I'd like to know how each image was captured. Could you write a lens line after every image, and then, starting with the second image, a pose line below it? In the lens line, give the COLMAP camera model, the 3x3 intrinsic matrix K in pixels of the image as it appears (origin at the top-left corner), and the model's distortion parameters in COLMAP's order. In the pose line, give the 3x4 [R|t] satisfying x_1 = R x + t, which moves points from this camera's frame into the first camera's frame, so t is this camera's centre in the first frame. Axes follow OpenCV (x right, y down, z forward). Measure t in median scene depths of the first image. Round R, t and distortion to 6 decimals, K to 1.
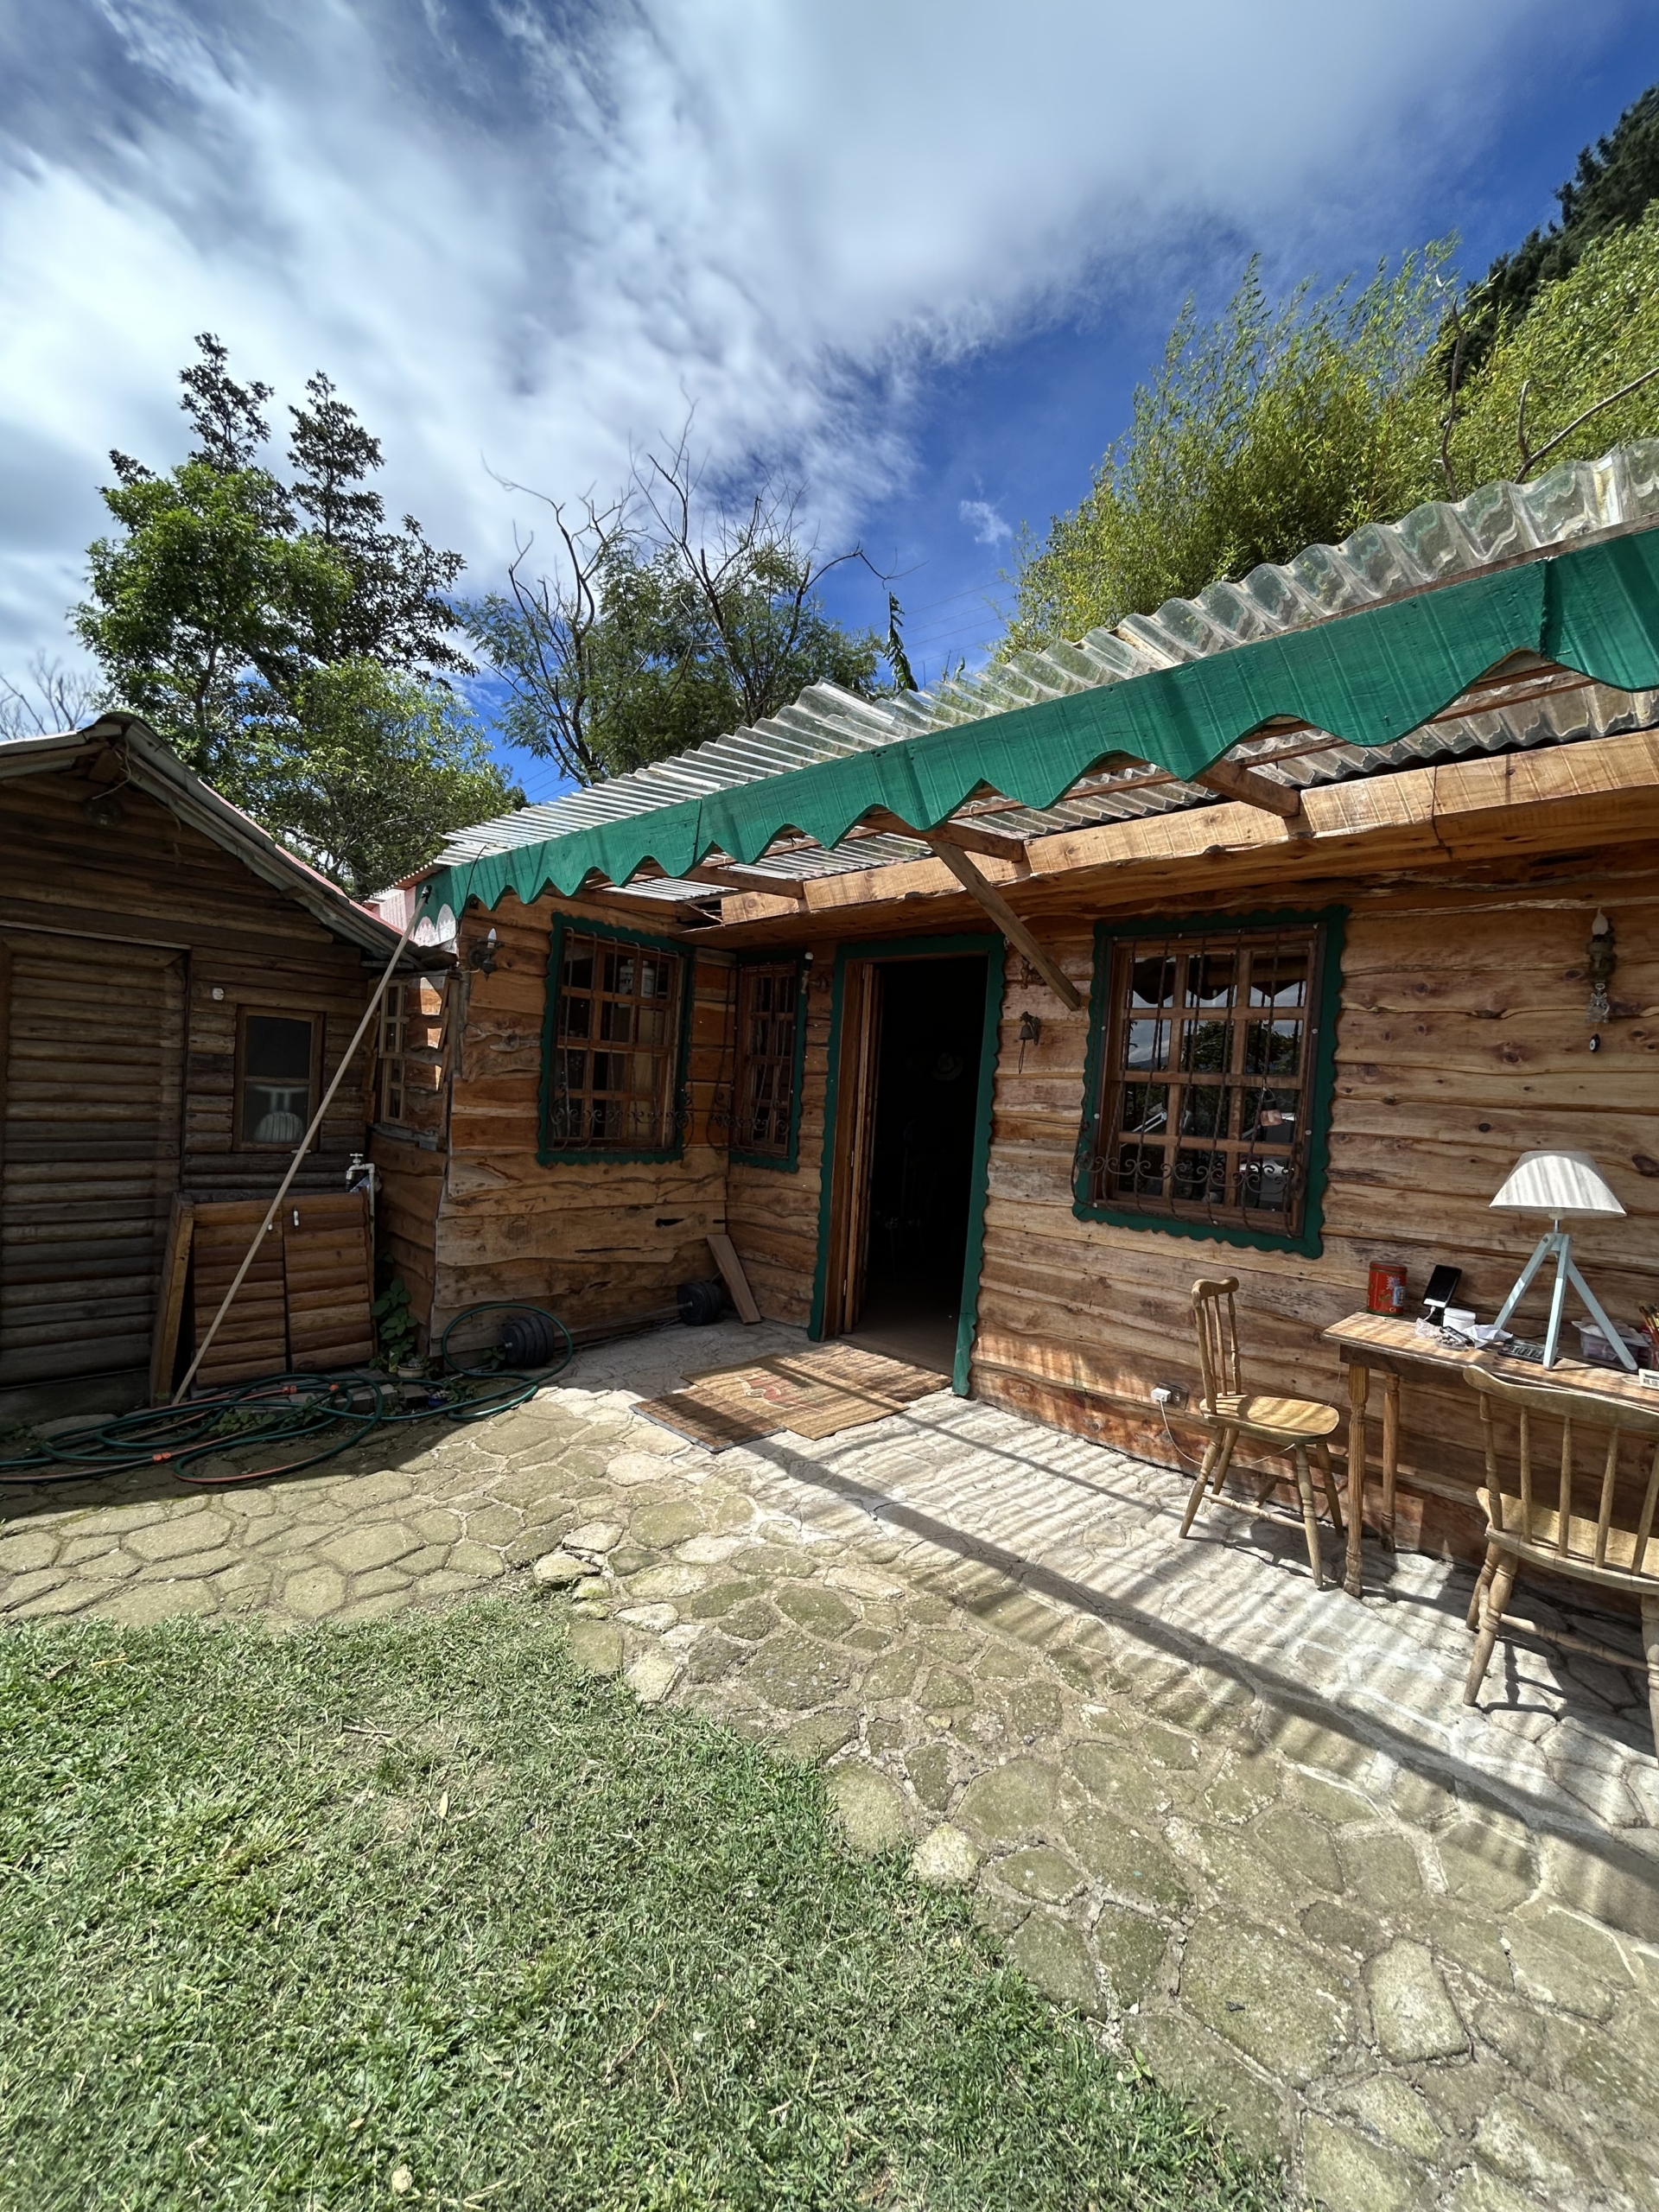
lens RADIAL K [[899.7, 0, 829.8], [0, 899.7, 1110.4], [0, 0, 1]] dist [0.000145, 0.001176]
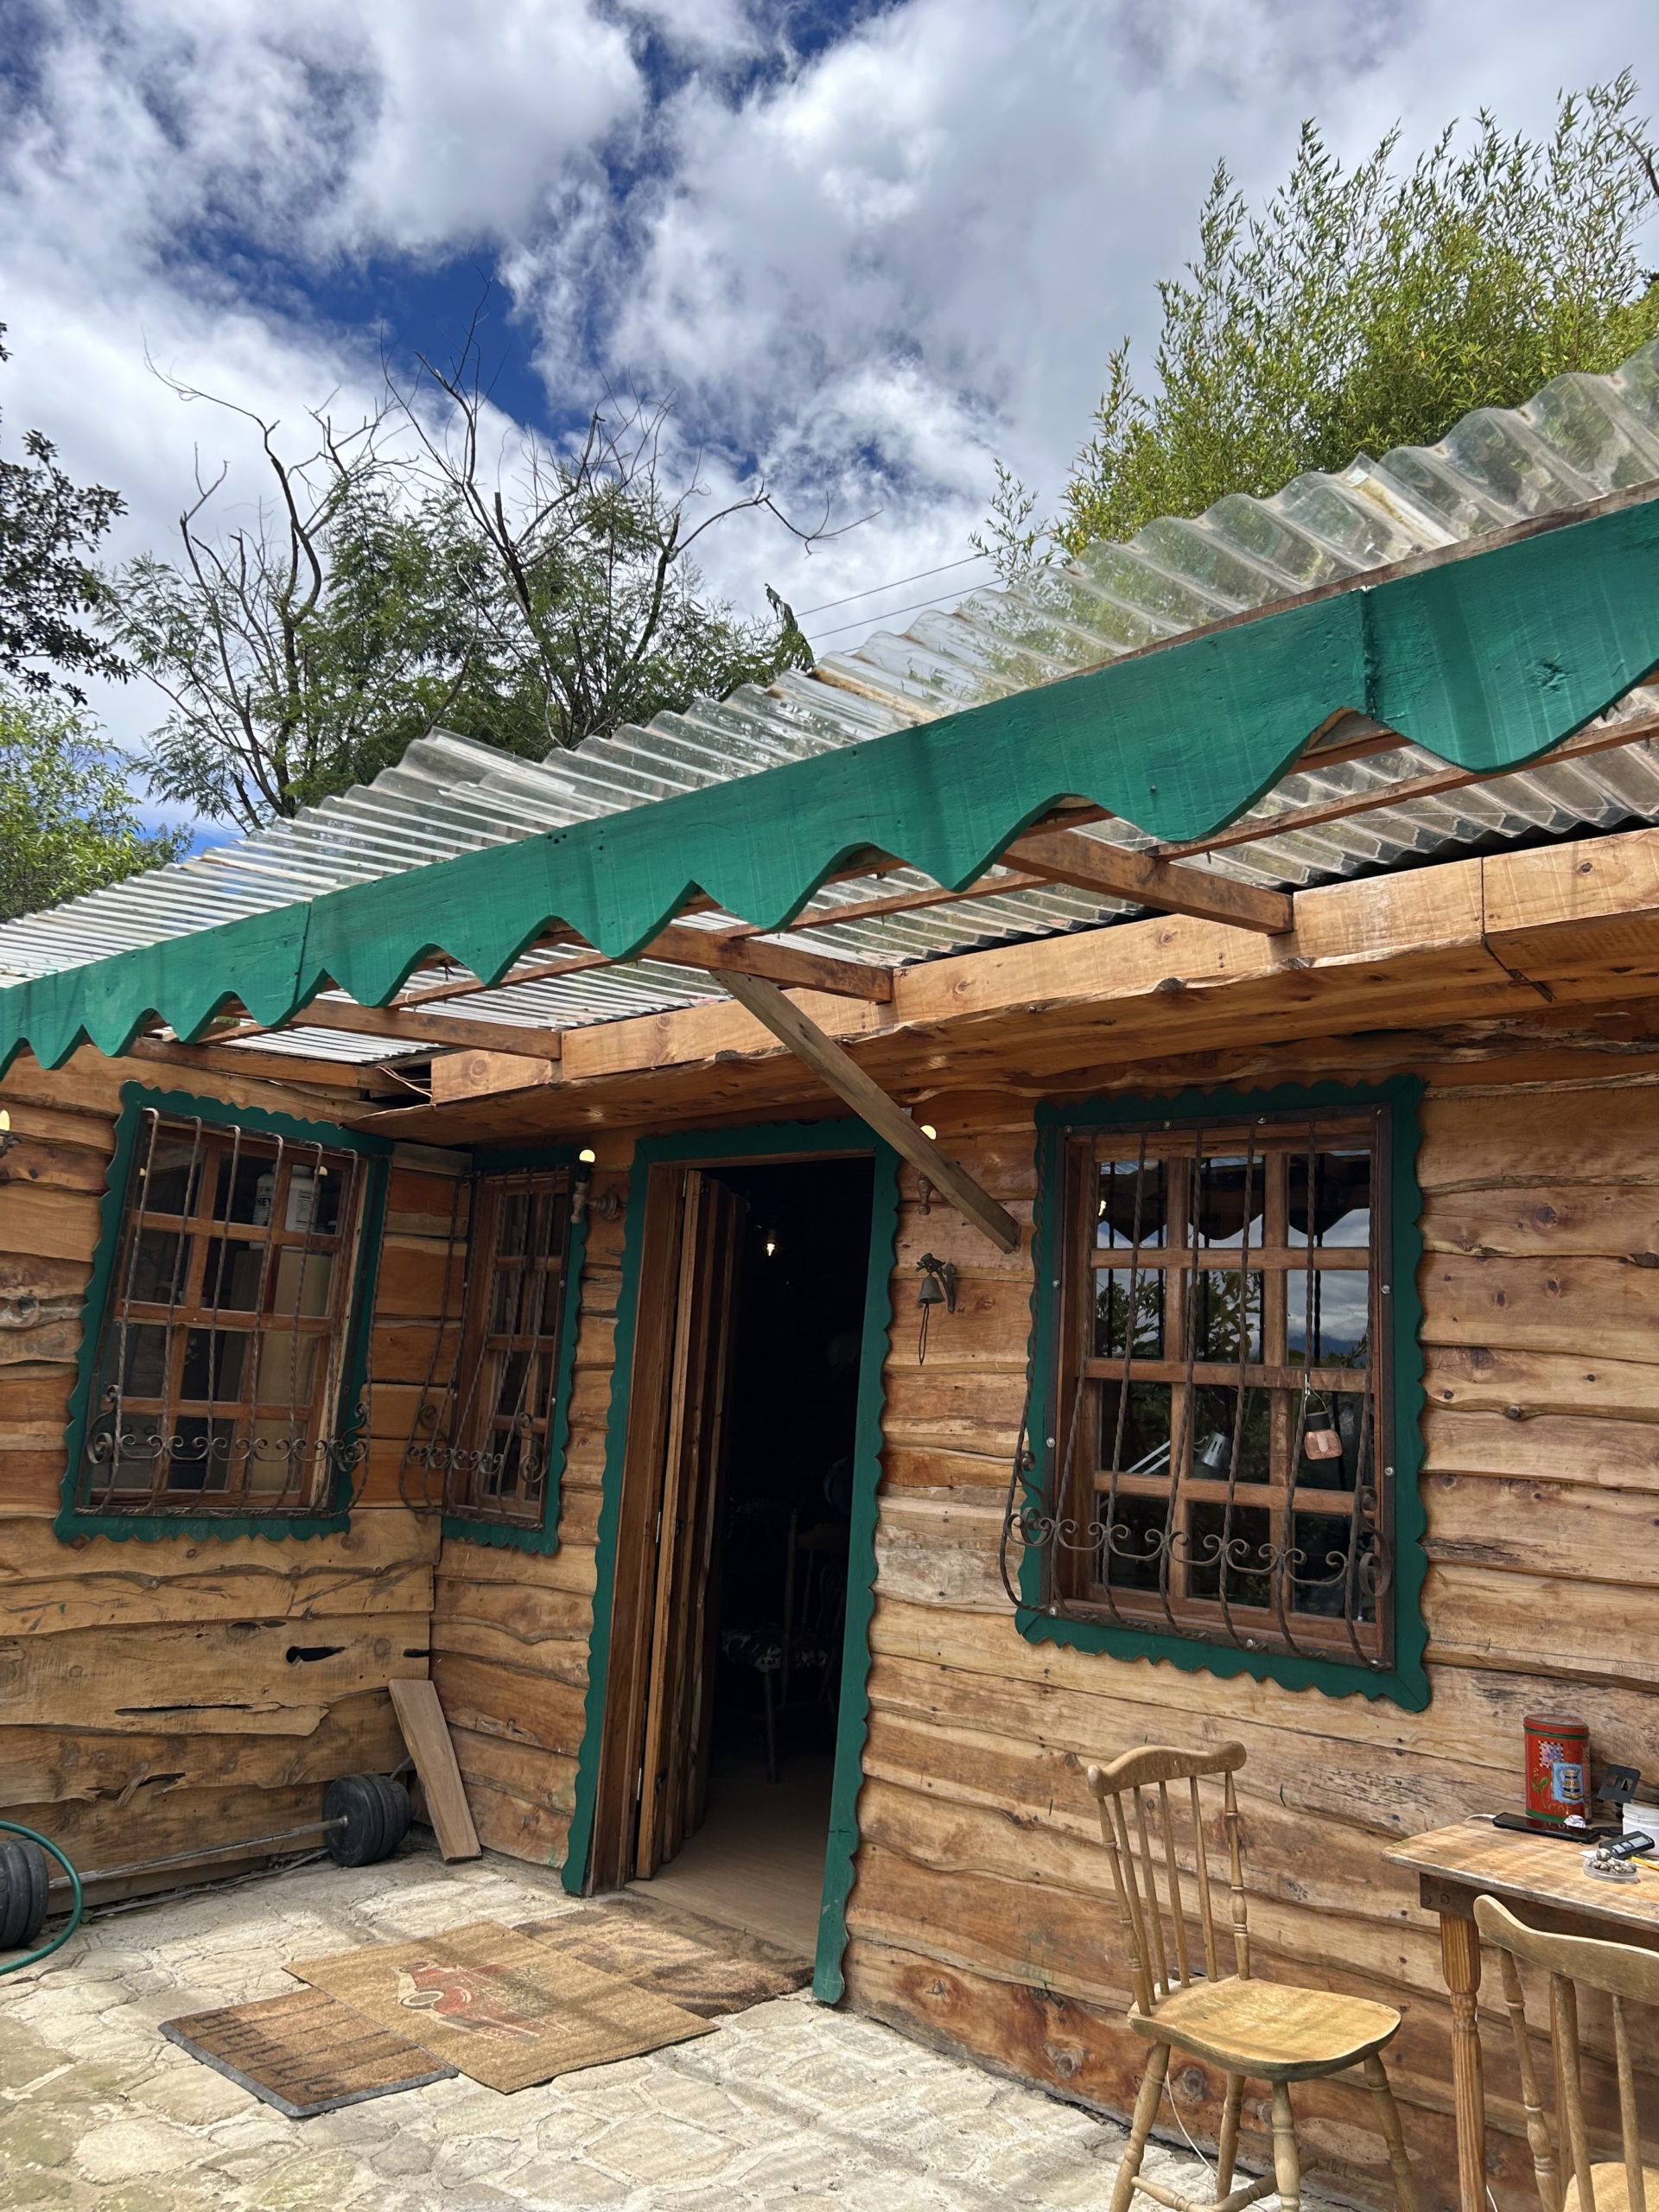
lens RADIAL K [[1675.3, 0, 805.3], [0, 1675.3, 1077.6], [0, 0, 1]] dist [0.049559, -0.051691]
pose [[0.999926, 0.002667, 0.011845, 0.132185], [-0.000048, 0.976433, -0.215821, 0.010214], [-0.012142, 0.215805, 0.976361, -0.062645]]
